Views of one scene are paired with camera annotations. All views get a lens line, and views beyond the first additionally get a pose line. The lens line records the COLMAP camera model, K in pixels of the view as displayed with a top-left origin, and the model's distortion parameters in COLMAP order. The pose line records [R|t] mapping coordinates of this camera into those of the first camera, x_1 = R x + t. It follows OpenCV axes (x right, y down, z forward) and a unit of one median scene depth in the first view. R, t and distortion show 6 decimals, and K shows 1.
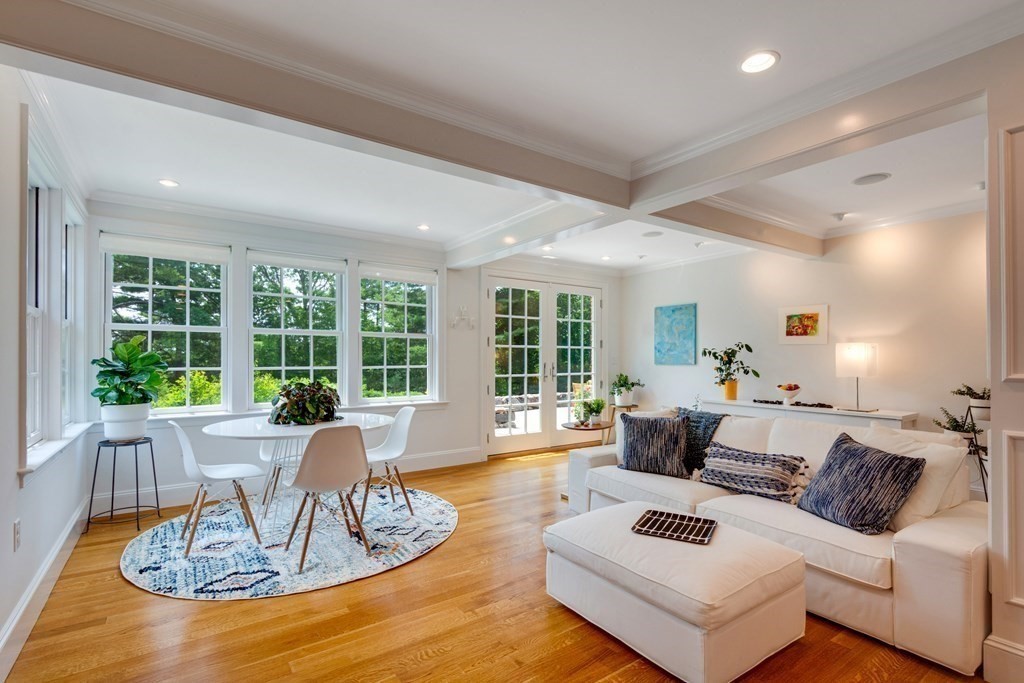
lens RADIAL K [[471.8, 0, 513.7], [0, 471.8, 362.9], [0, 0, 1]] dist [-0.024178, -0.000021]
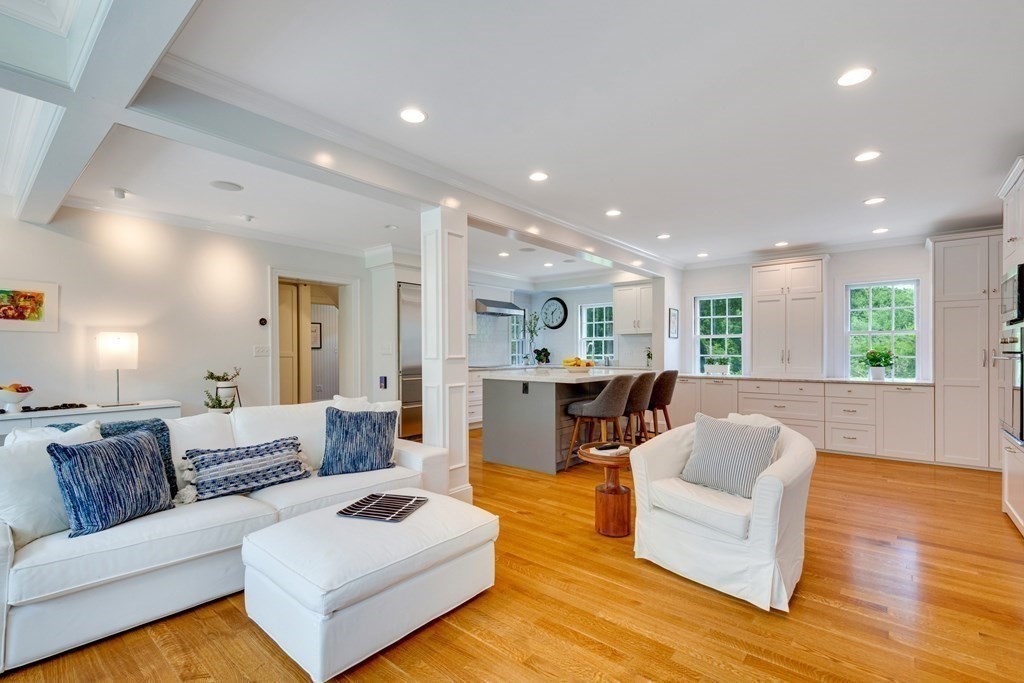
lens RADIAL K [[469.8, 0, 498.0], [0, 469.8, 351.6], [0, 0, 1]] dist [0.002574, 0.000151]
pose [[-0.236752, -0.006651, 0.971547, -0.448948], [0.013890, 0.999851, 0.010230, -0.004564], [-0.971471, 0.015917, -0.236625, 0.605081]]
